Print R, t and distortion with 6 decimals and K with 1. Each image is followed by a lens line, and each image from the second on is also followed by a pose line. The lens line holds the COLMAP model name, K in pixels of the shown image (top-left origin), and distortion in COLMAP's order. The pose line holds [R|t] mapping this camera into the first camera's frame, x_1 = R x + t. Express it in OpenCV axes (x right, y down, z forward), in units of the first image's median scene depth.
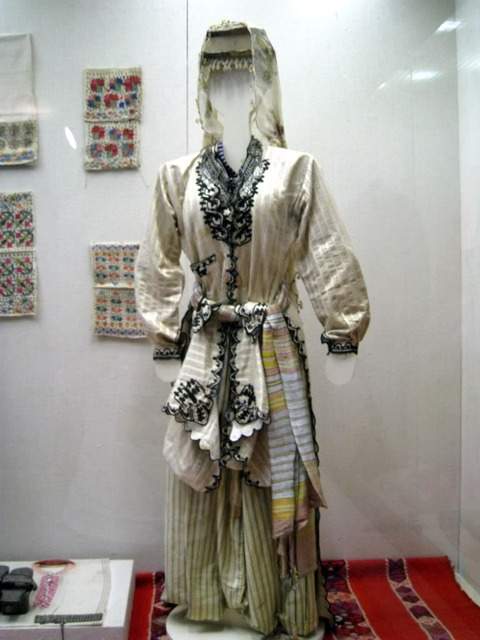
lens RADIAL K [[664.5, 0, 240.1], [0, 664.5, 323.4], [0, 0, 1]] dist [-0.027406, 0.000000]
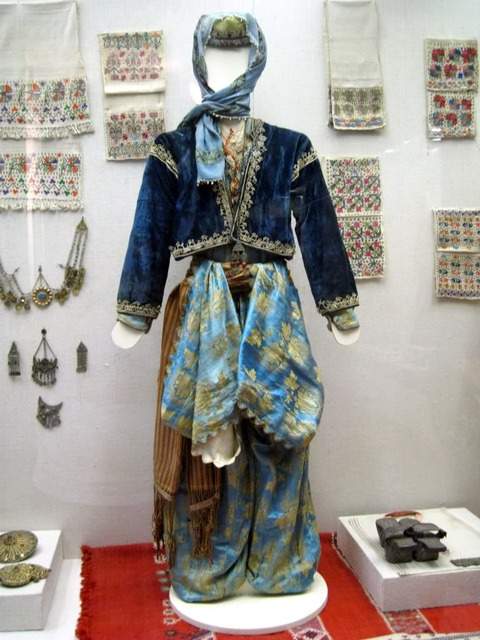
lens RADIAL K [[664.5, 0, 239.8], [0, 664.5, 316.4], [0, 0, 1]] dist [-0.027406, 0.000000]
pose [[0.991348, -0.009567, 0.130909, -0.664475], [0.005091, 0.999392, 0.034484, 0.010818], [-0.131160, -0.033520, 0.990794, 0.004045]]
